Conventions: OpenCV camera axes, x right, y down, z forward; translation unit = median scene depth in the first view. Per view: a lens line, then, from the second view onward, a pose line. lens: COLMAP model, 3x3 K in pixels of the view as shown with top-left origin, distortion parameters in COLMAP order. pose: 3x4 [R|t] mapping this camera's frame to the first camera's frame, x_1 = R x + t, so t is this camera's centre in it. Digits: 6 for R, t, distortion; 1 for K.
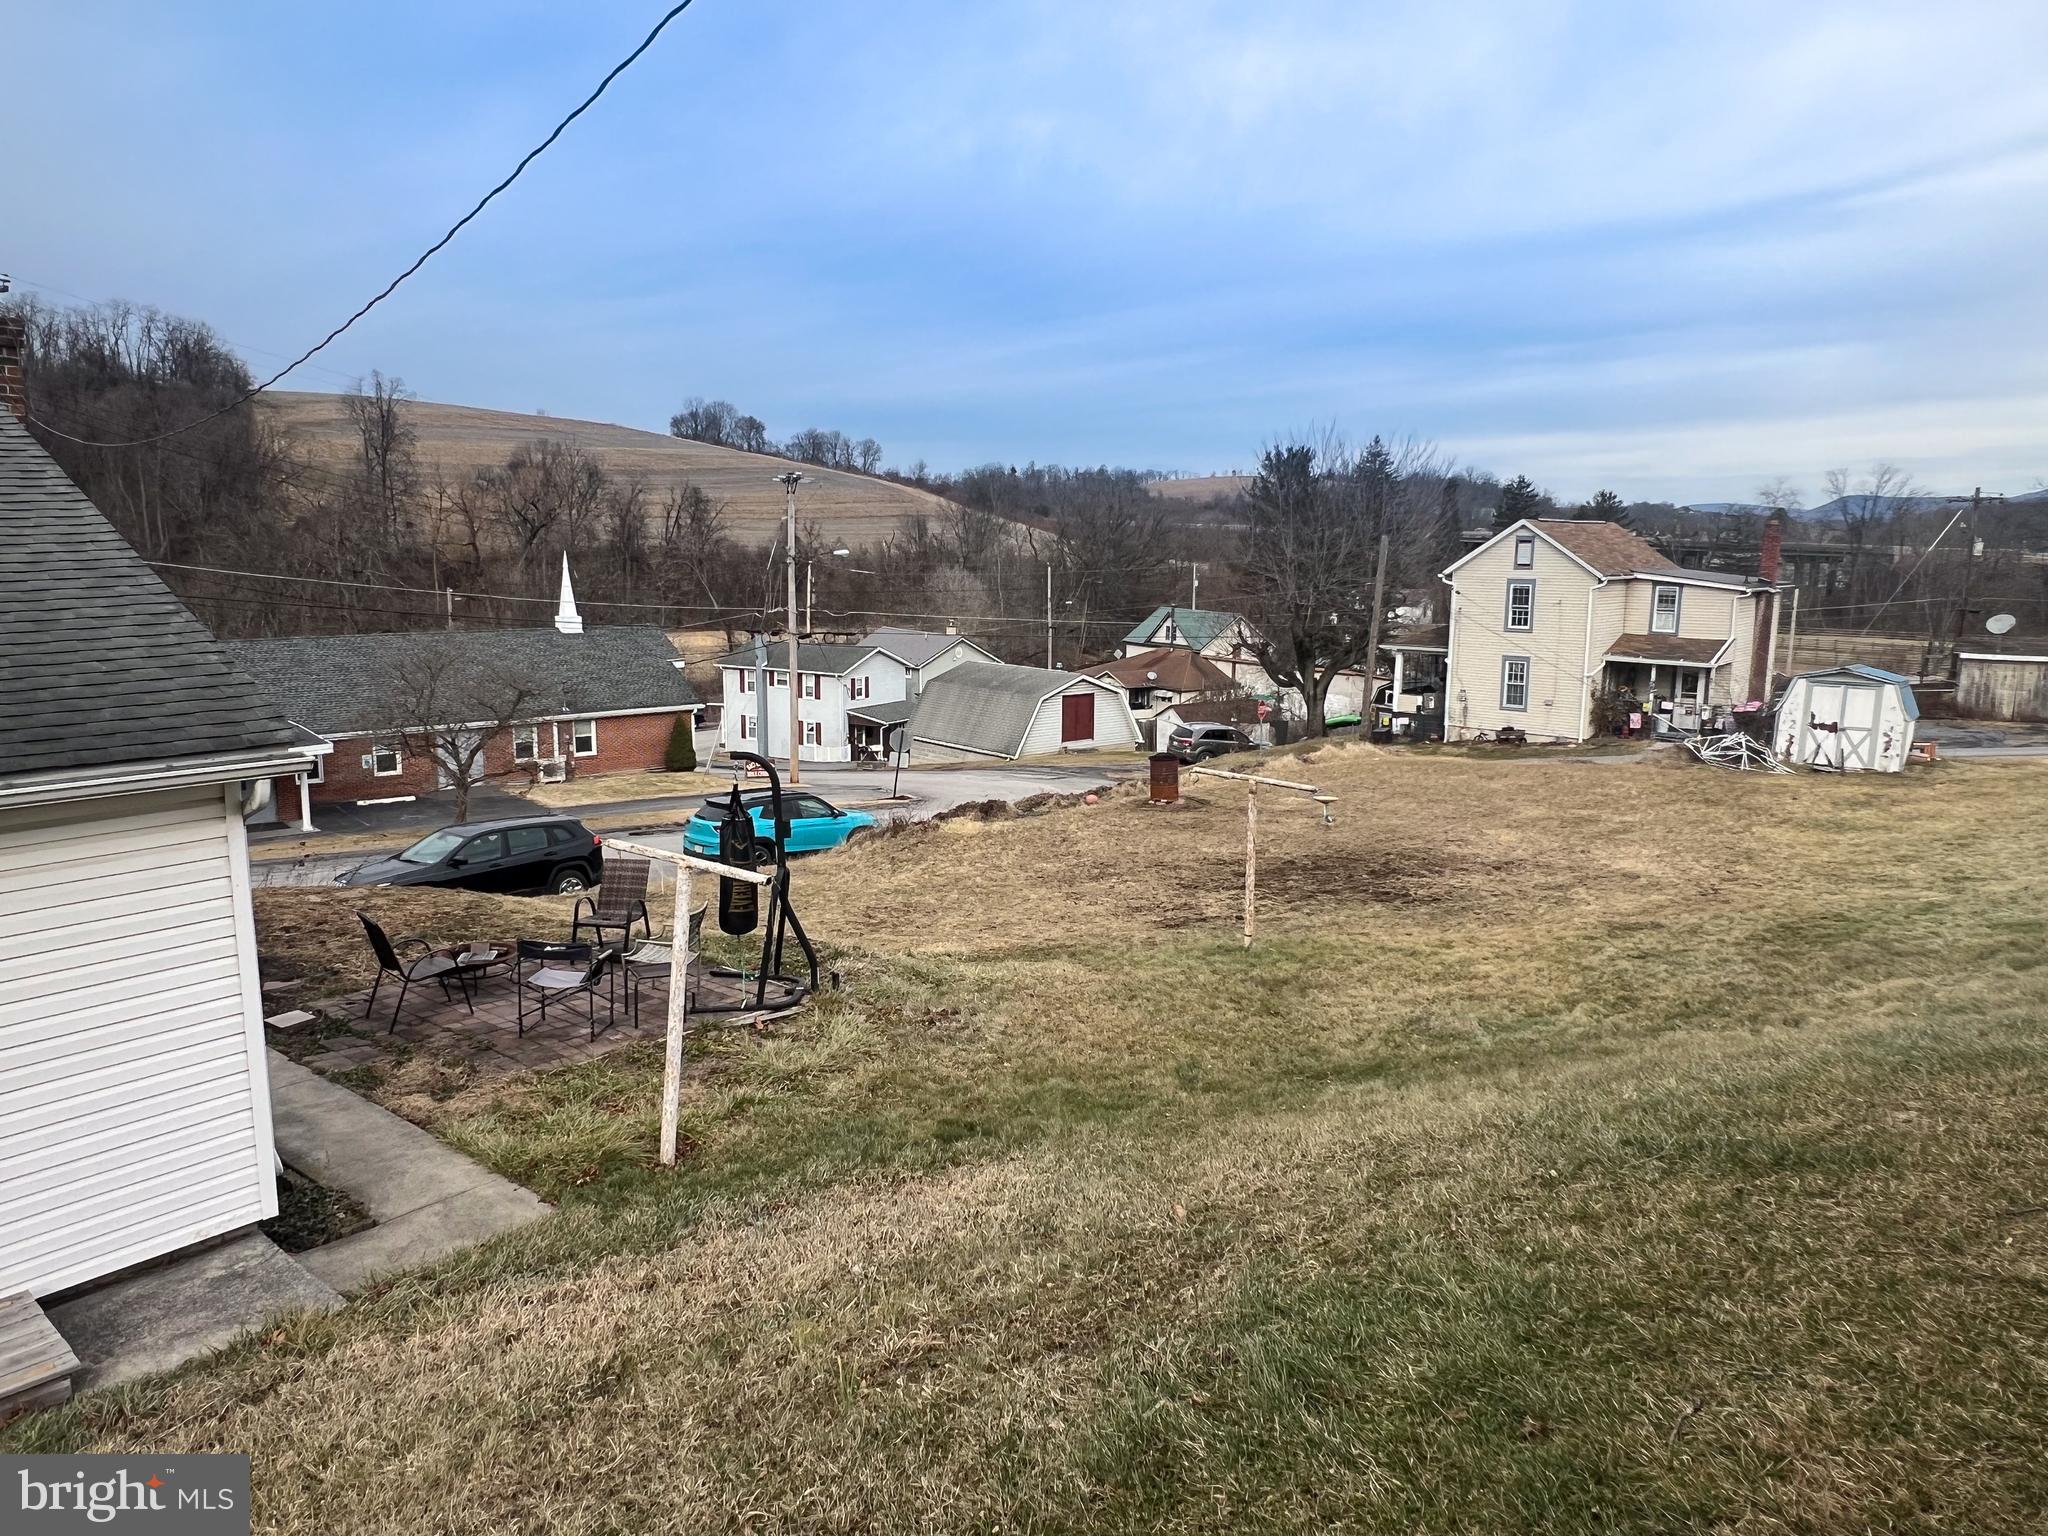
lens RADIAL K [[1344.8, 0, 1017.4], [0, 1344.8, 773.6], [0, 0, 1]] dist [-0.000330, -0.002803]
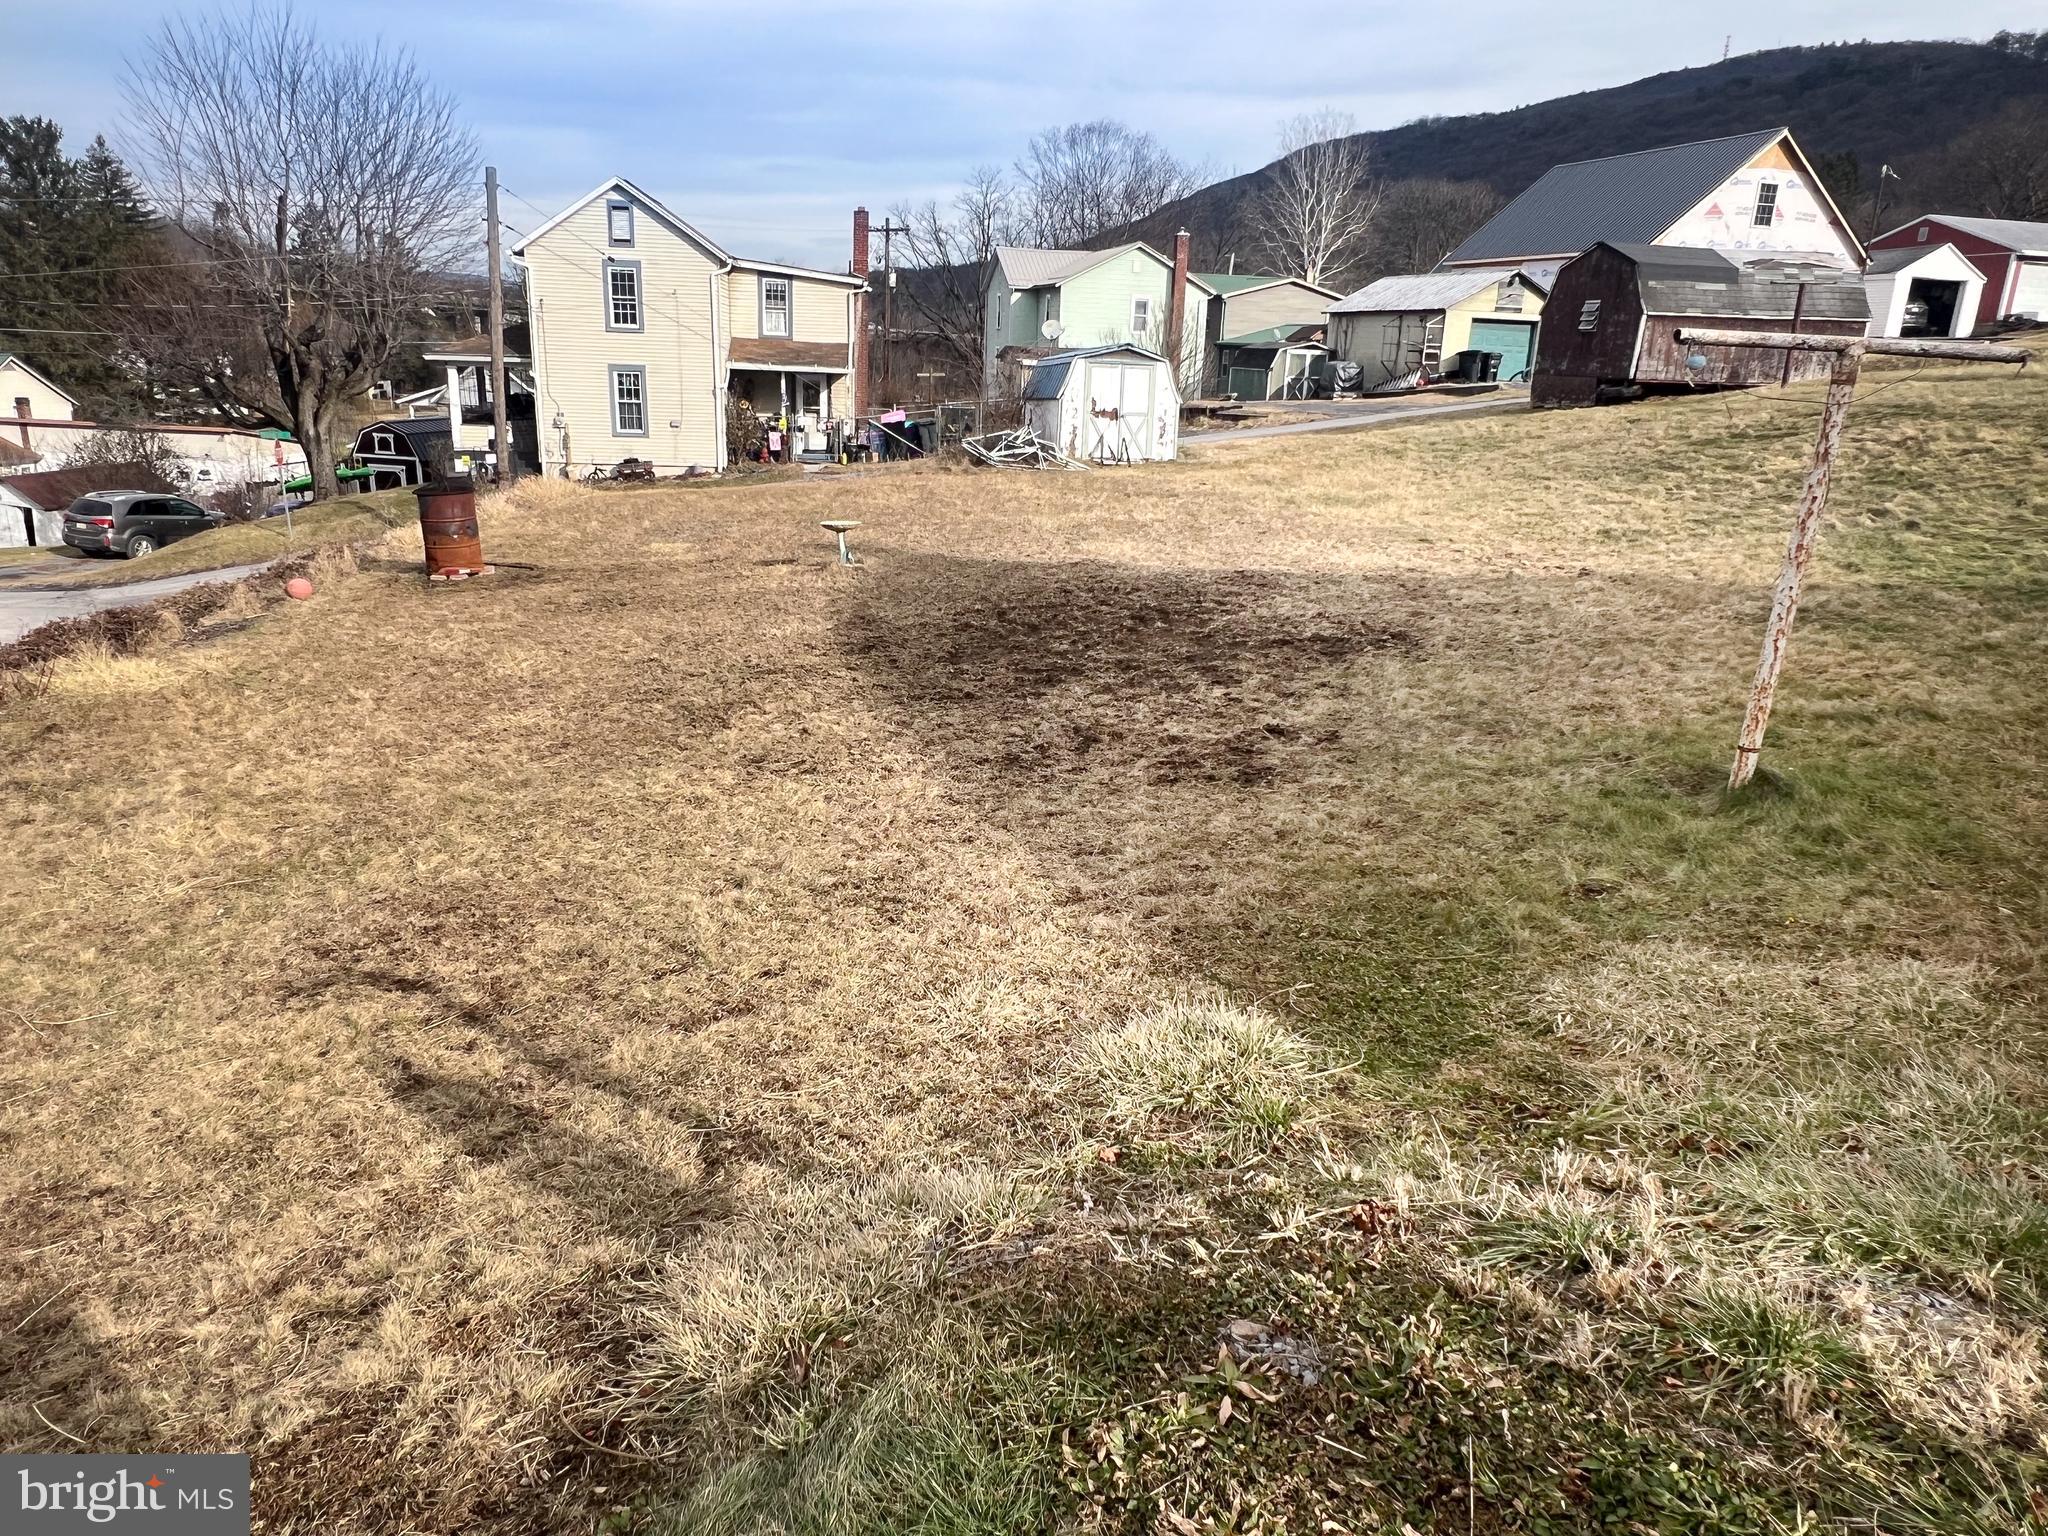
lens RADIAL K [[1344.8, 0, 1022.2], [0, 1344.8, 772.6], [0, 0, 1]] dist [-0.000330, -0.002803]
pose [[0.657792, -0.217094, 0.721235, -0.395696], [0.098487, 0.974131, 0.203393, 0.030516], [-0.746733, -0.062758, 0.662157, 1.283894]]
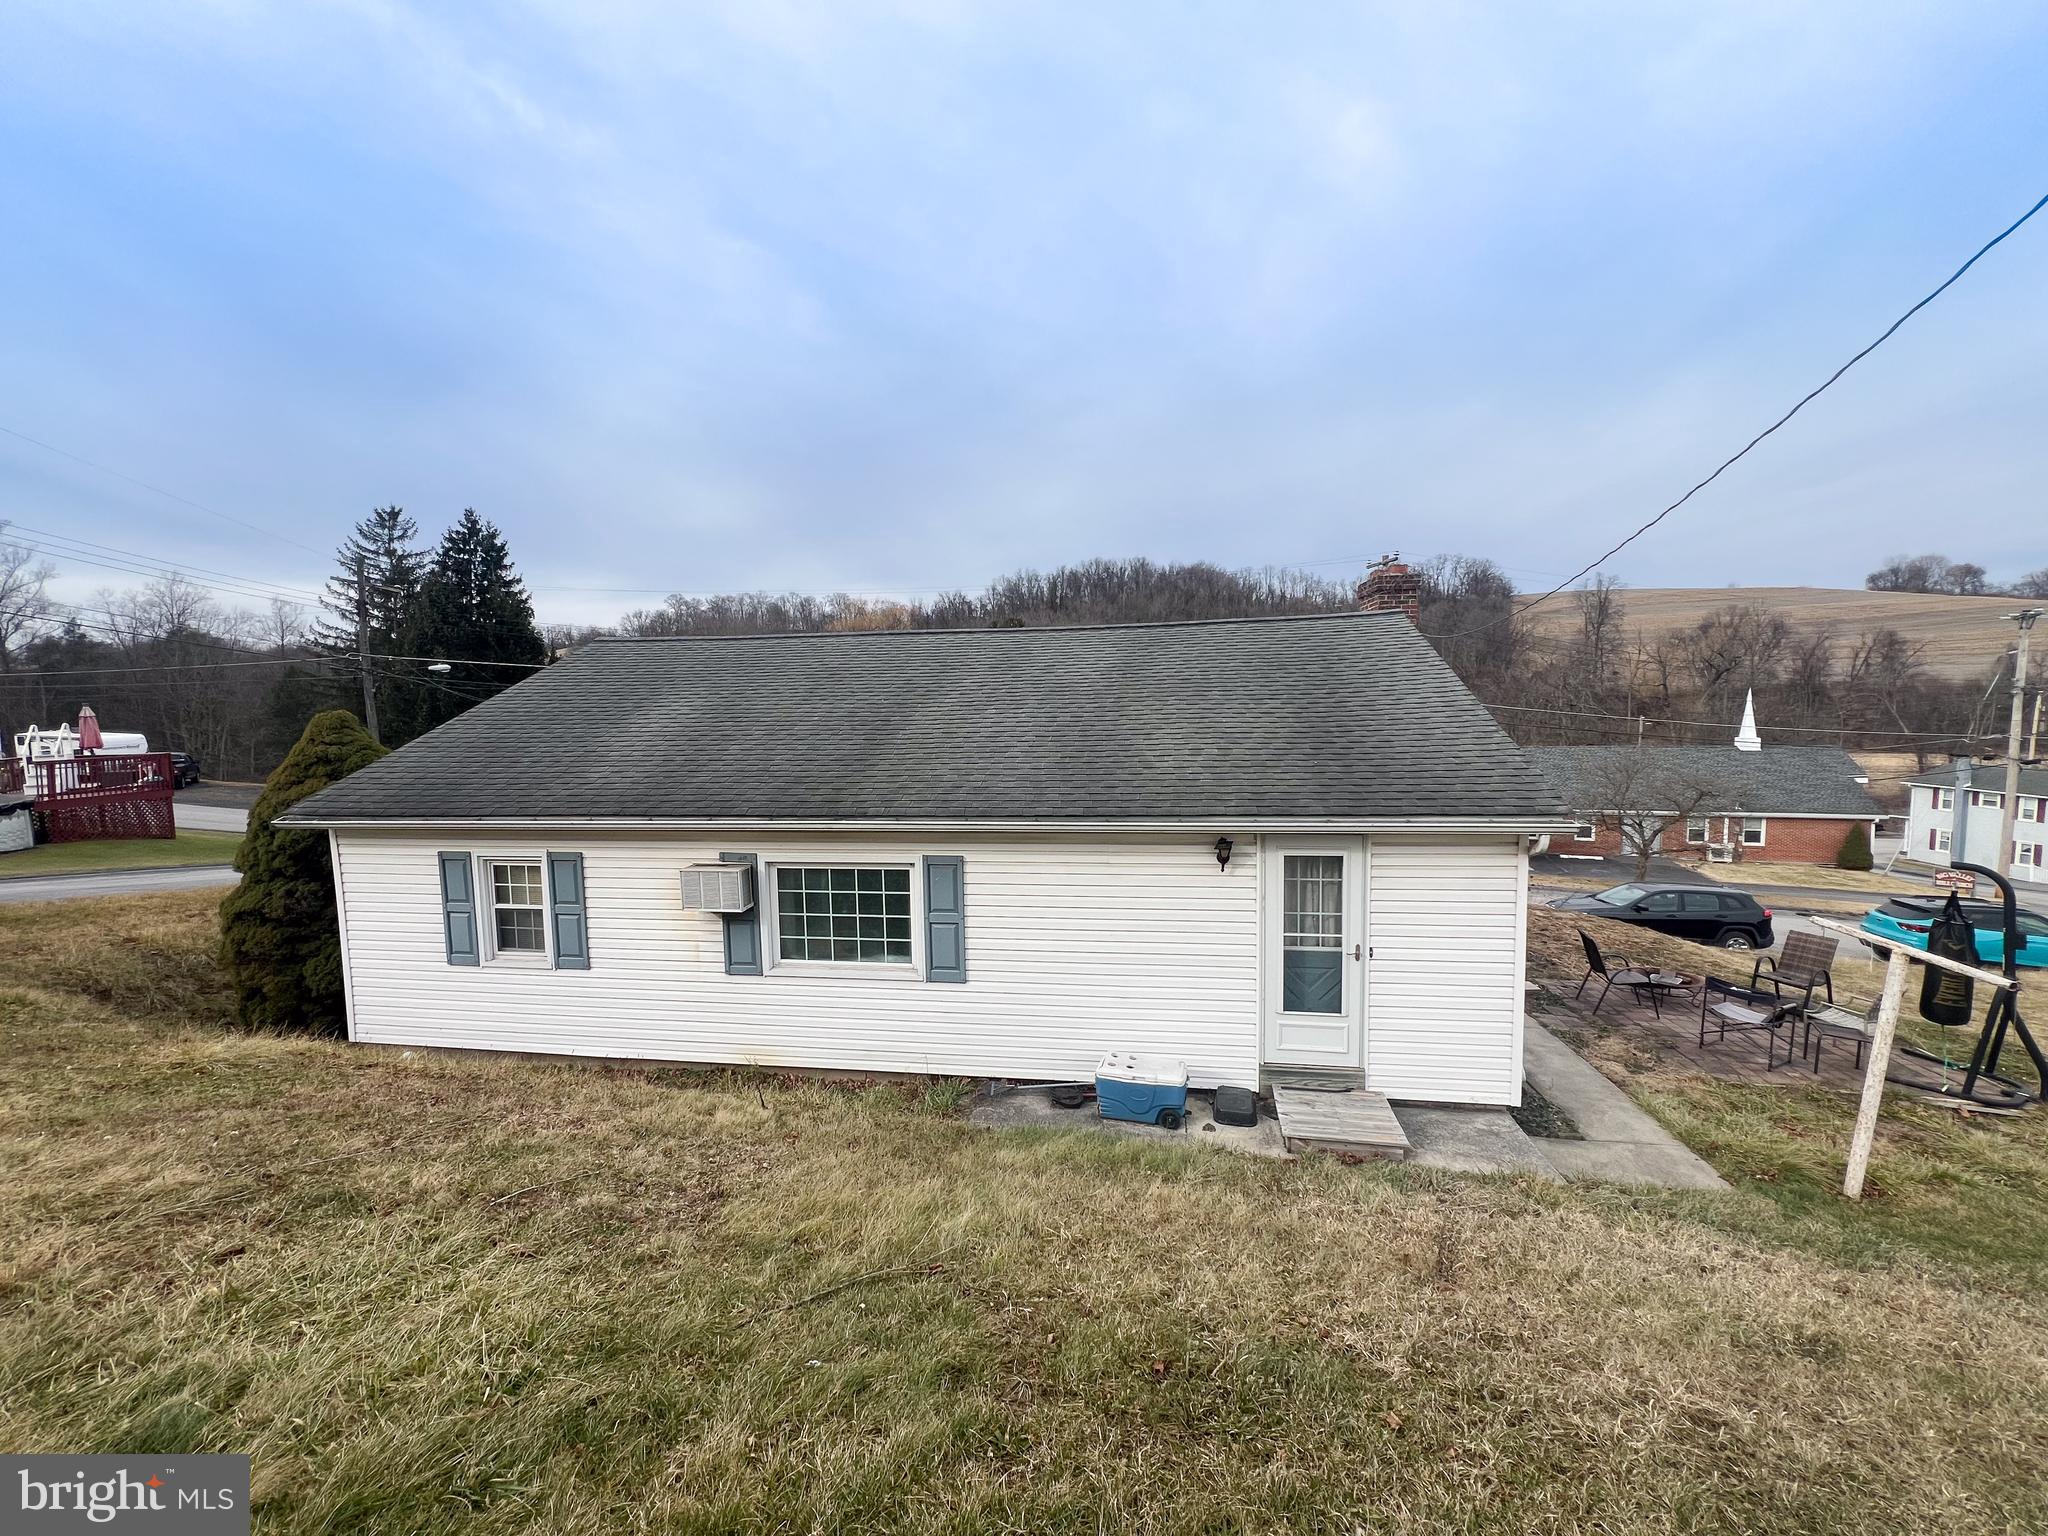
lens RADIAL K [[820.3, 0, 1015.1], [0, 820.3, 767.5], [0, 0, 1]] dist [-0.003407, 0.000325]
pose [[0.502791, 0.056280, -0.862574, -0.022450], [-0.119606, 0.992809, -0.004941, 0.003029], [0.856093, 0.105654, 0.505907, -0.032159]]
